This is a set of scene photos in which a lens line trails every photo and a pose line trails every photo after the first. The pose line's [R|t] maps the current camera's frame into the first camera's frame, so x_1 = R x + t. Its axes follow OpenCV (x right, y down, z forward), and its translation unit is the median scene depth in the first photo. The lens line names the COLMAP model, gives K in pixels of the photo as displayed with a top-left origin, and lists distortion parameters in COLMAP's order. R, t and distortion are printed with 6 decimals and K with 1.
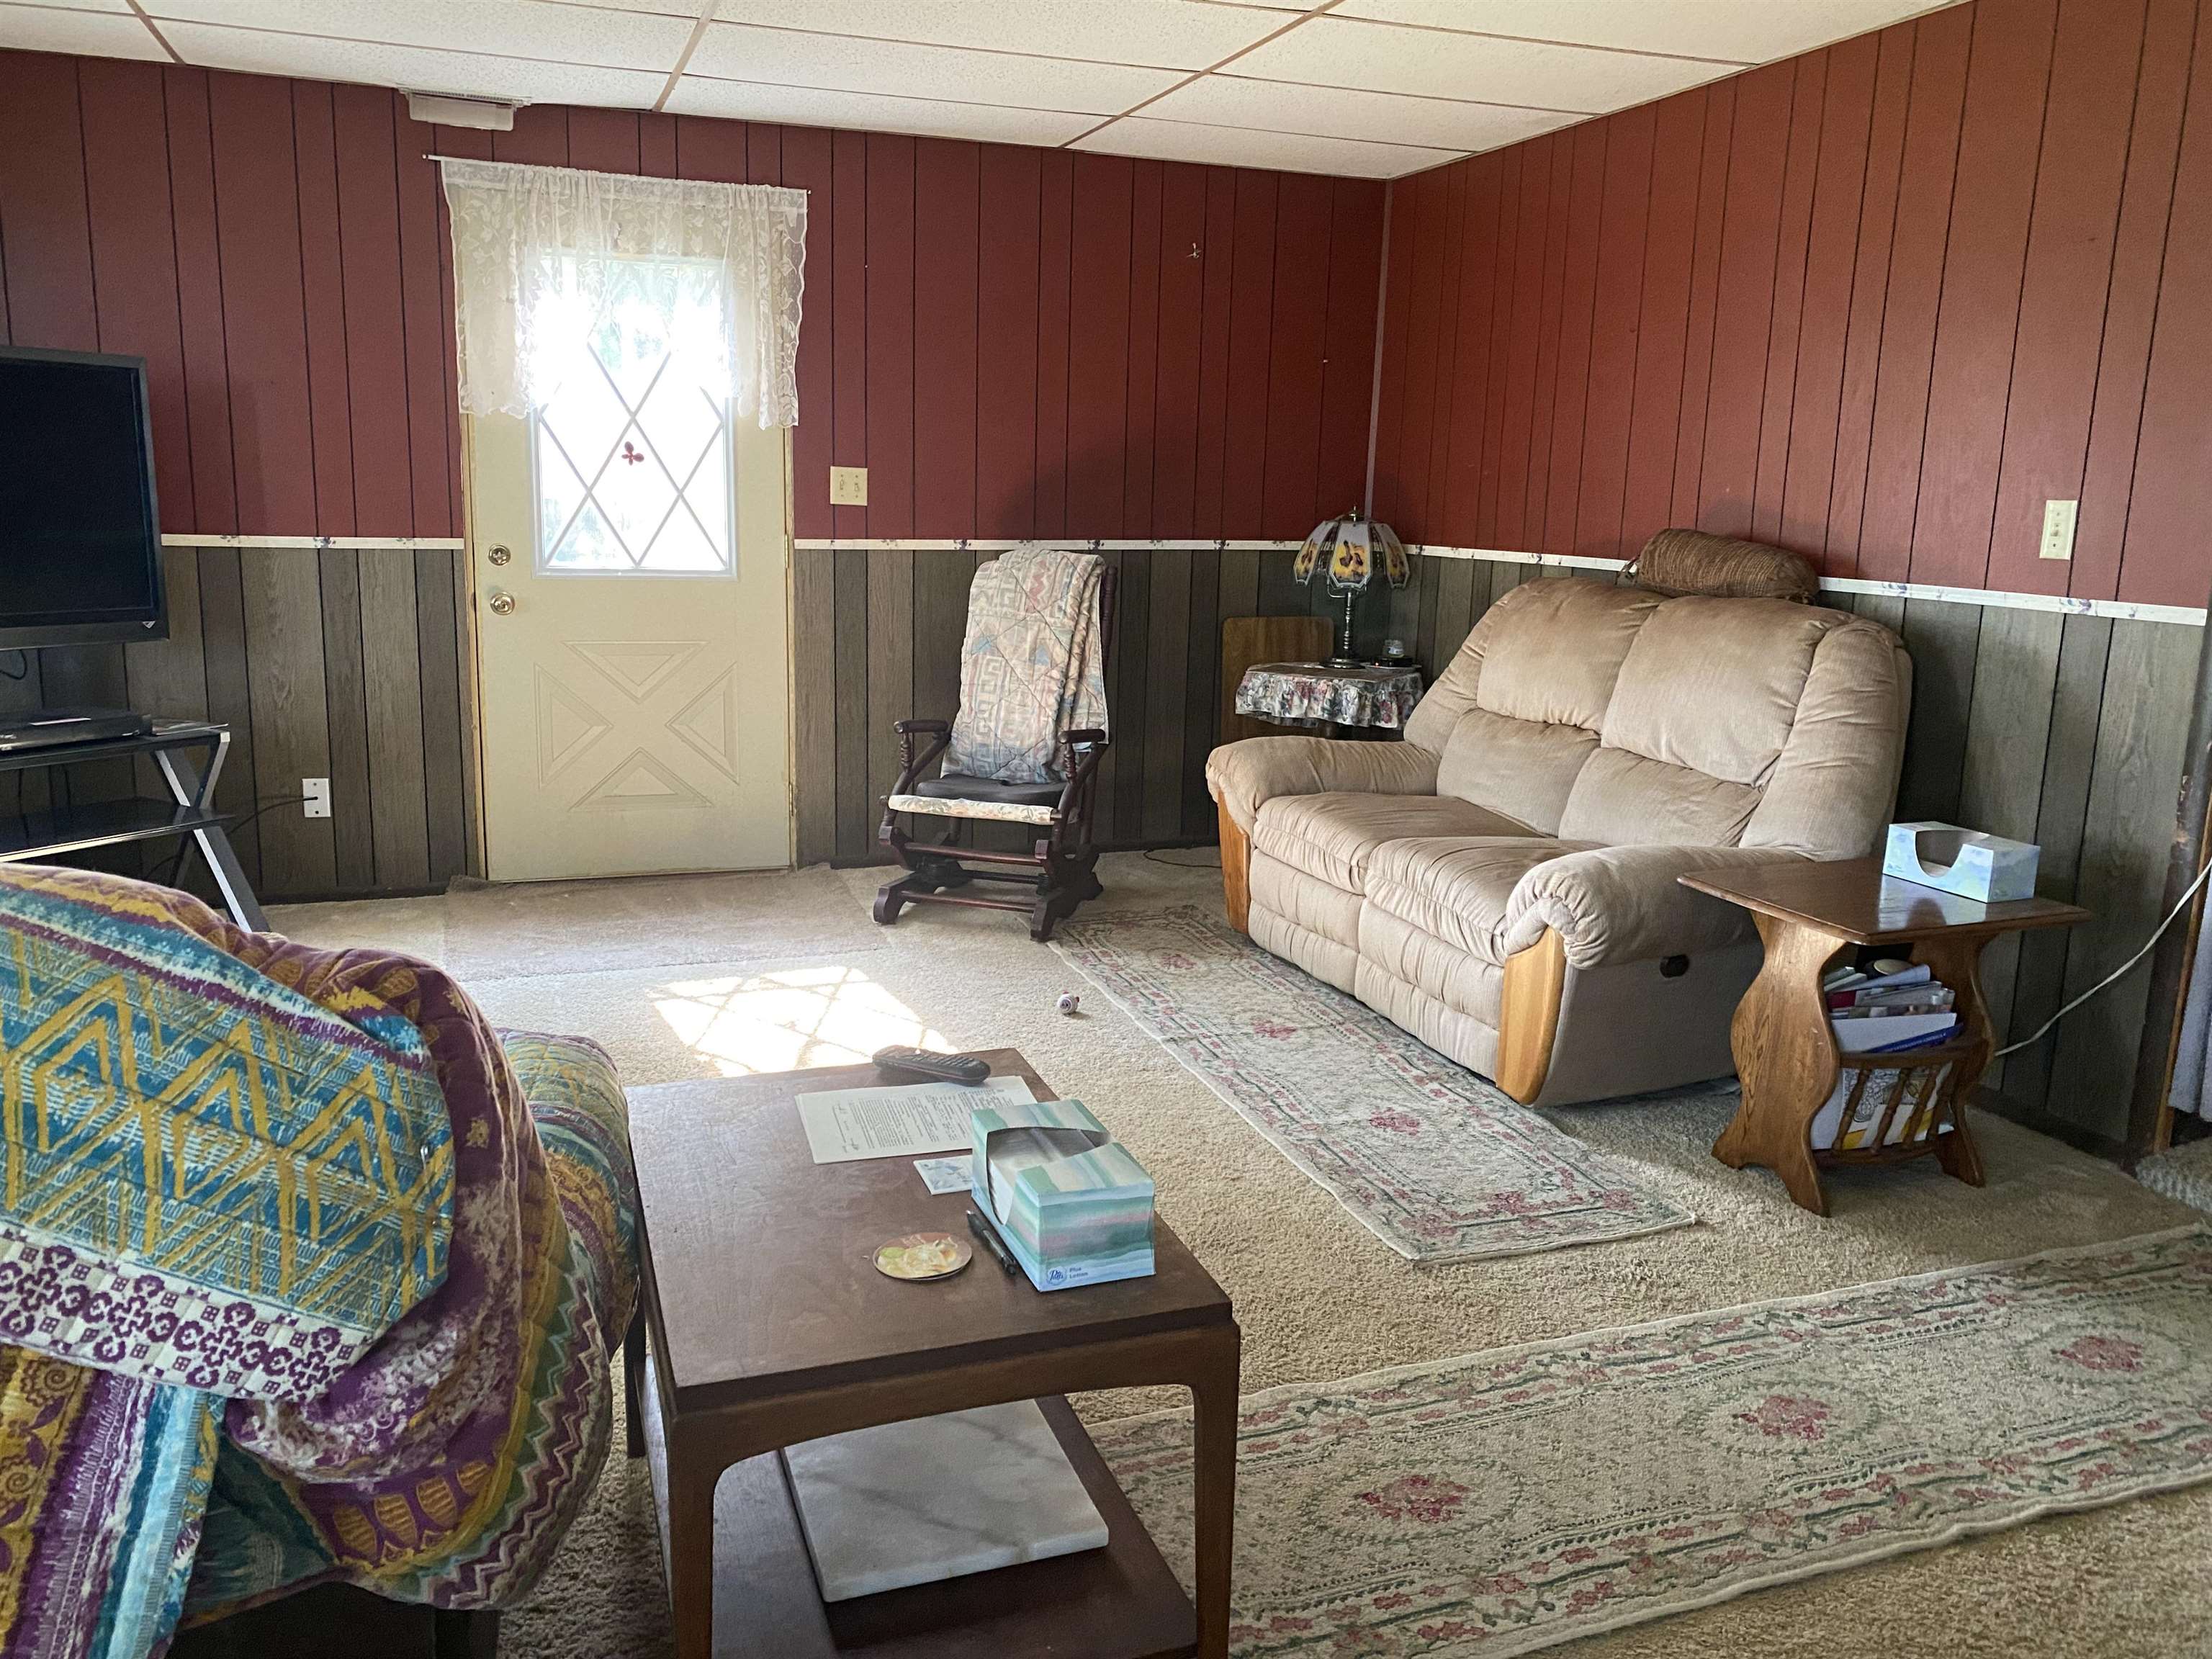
lens RADIAL K [[1691.6, 0, 1107.2], [0, 1691.6, 830.7], [0, 0, 1]] dist [0.008539, -0.004459]
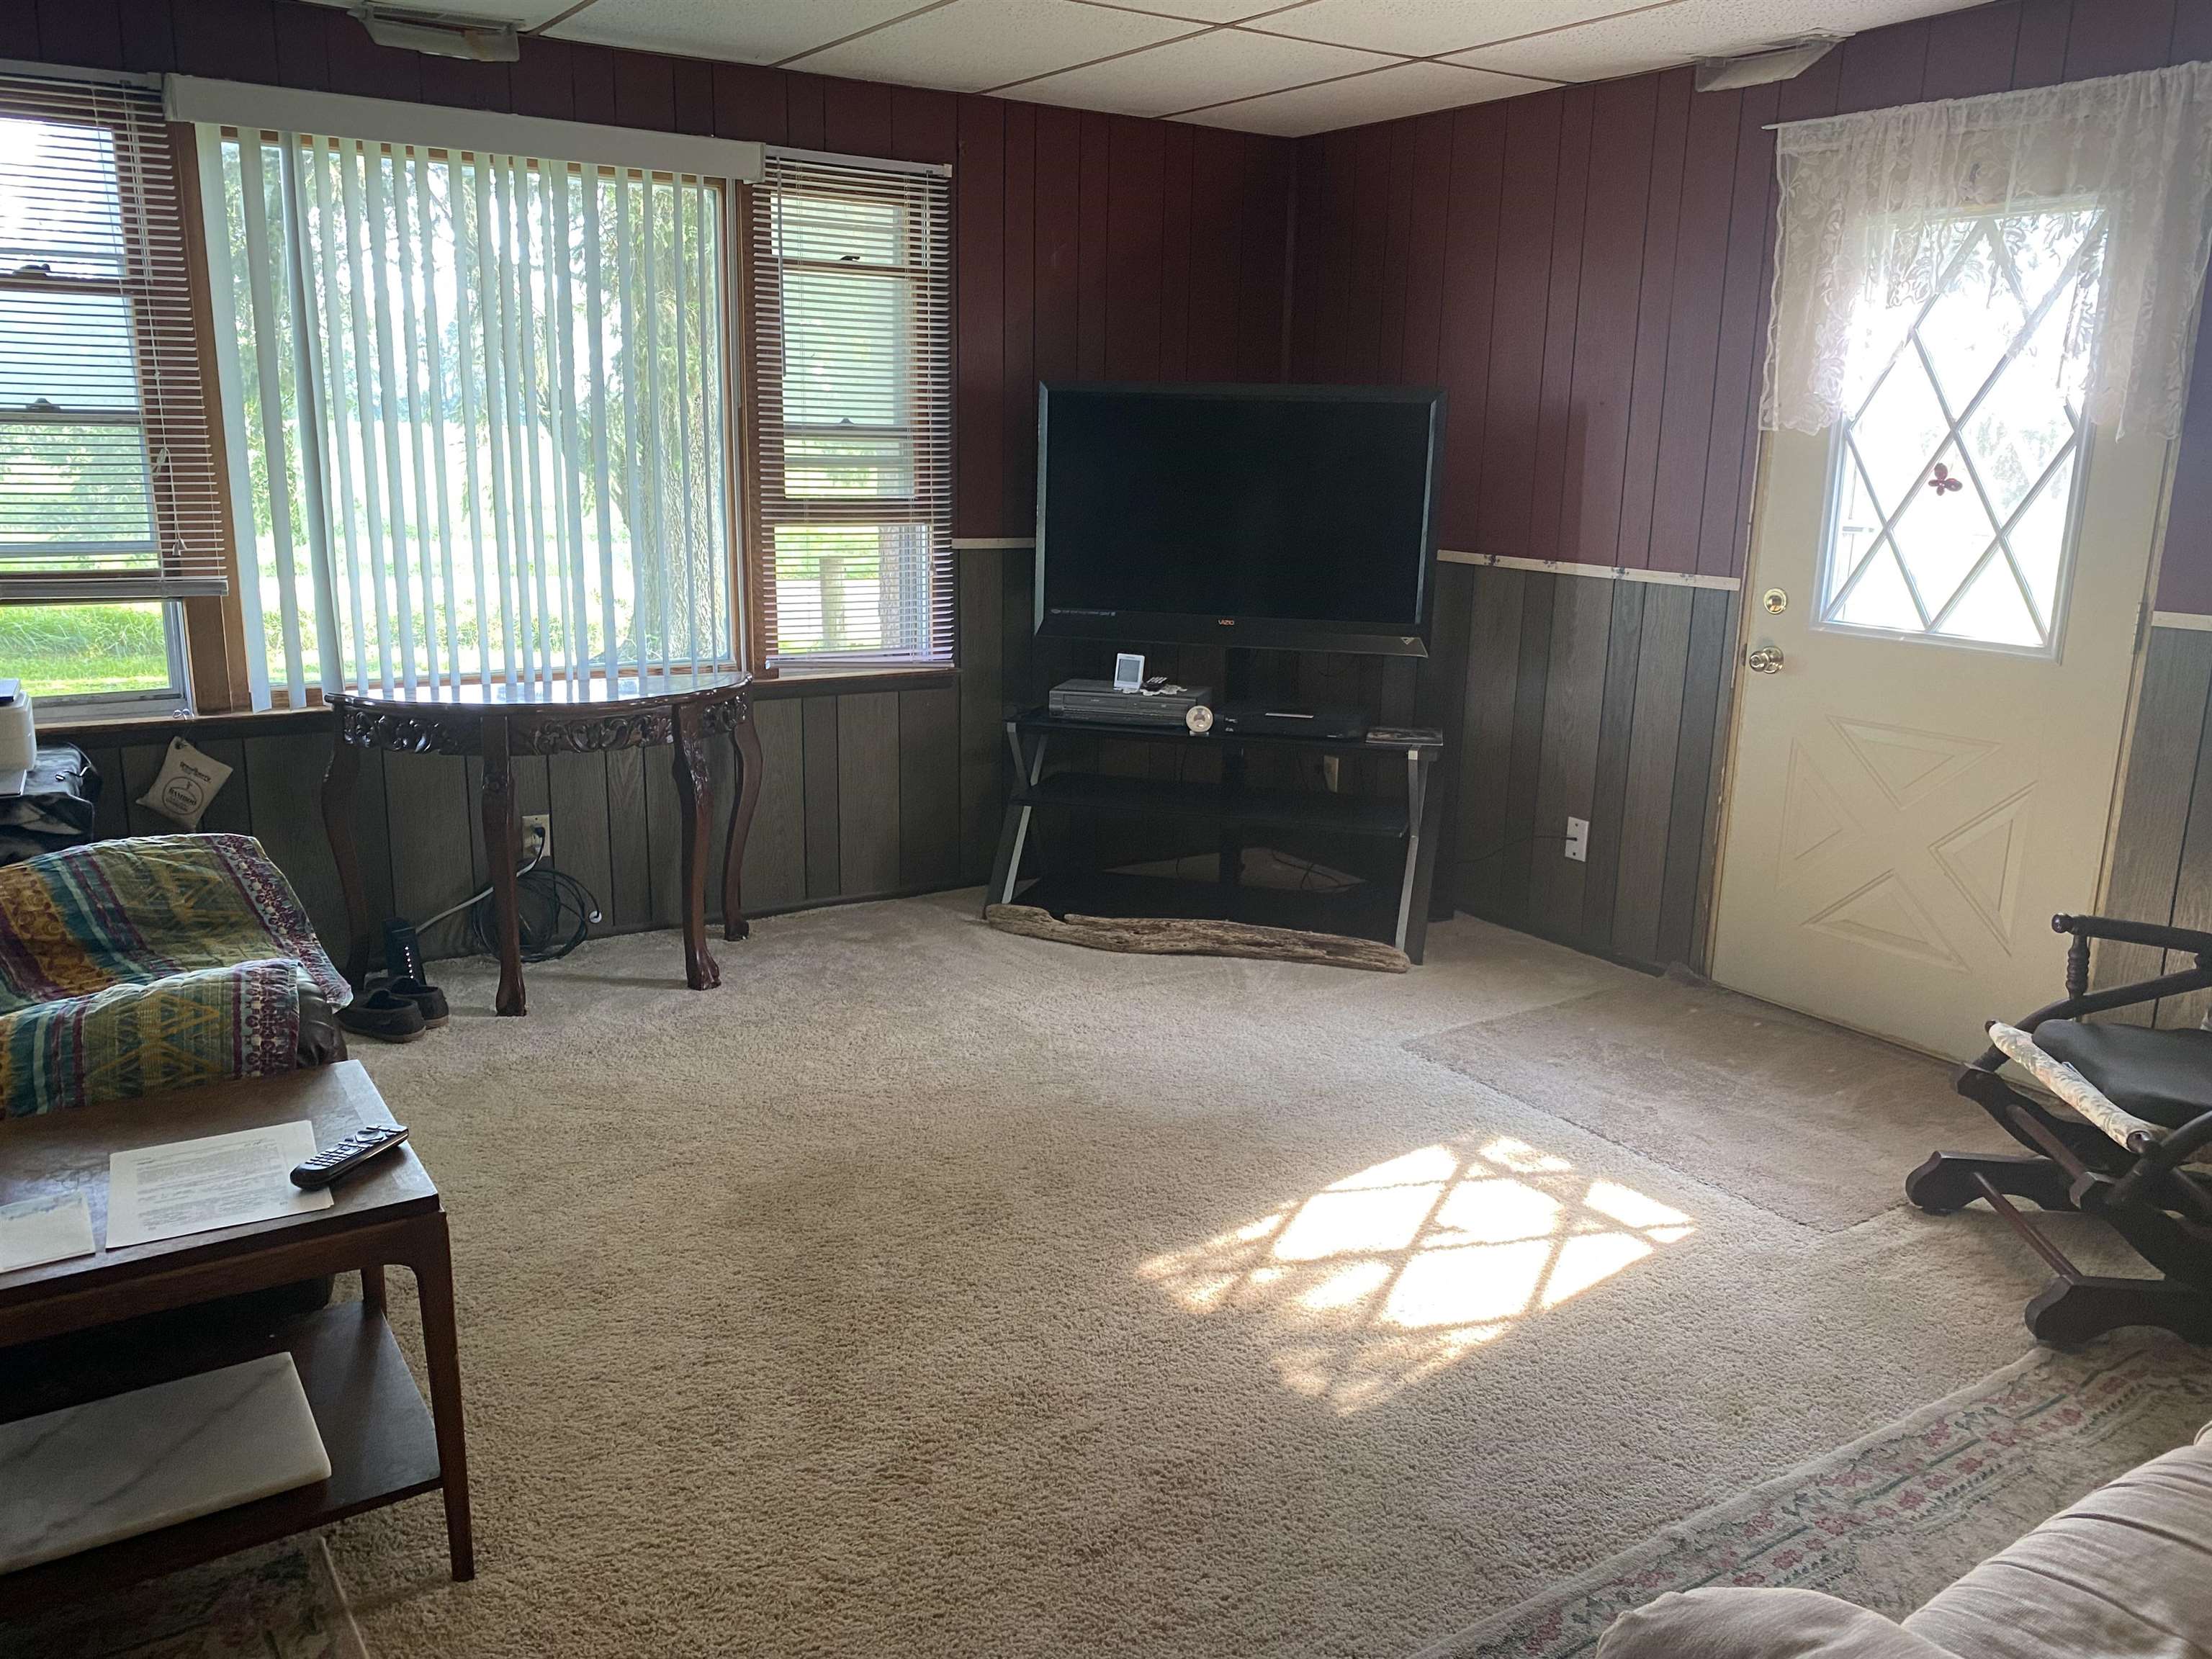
lens RADIAL K [[1691.6, 0, 1105.0], [0, 1691.6, 823.1], [0, 0, 1]] dist [0.008539, -0.004459]
pose [[0.240712, 0.200843, -0.949589, 0.369682], [-0.208185, 0.966270, 0.151598, -0.117267], [0.948007, 0.161199, 0.274406, 0.489596]]
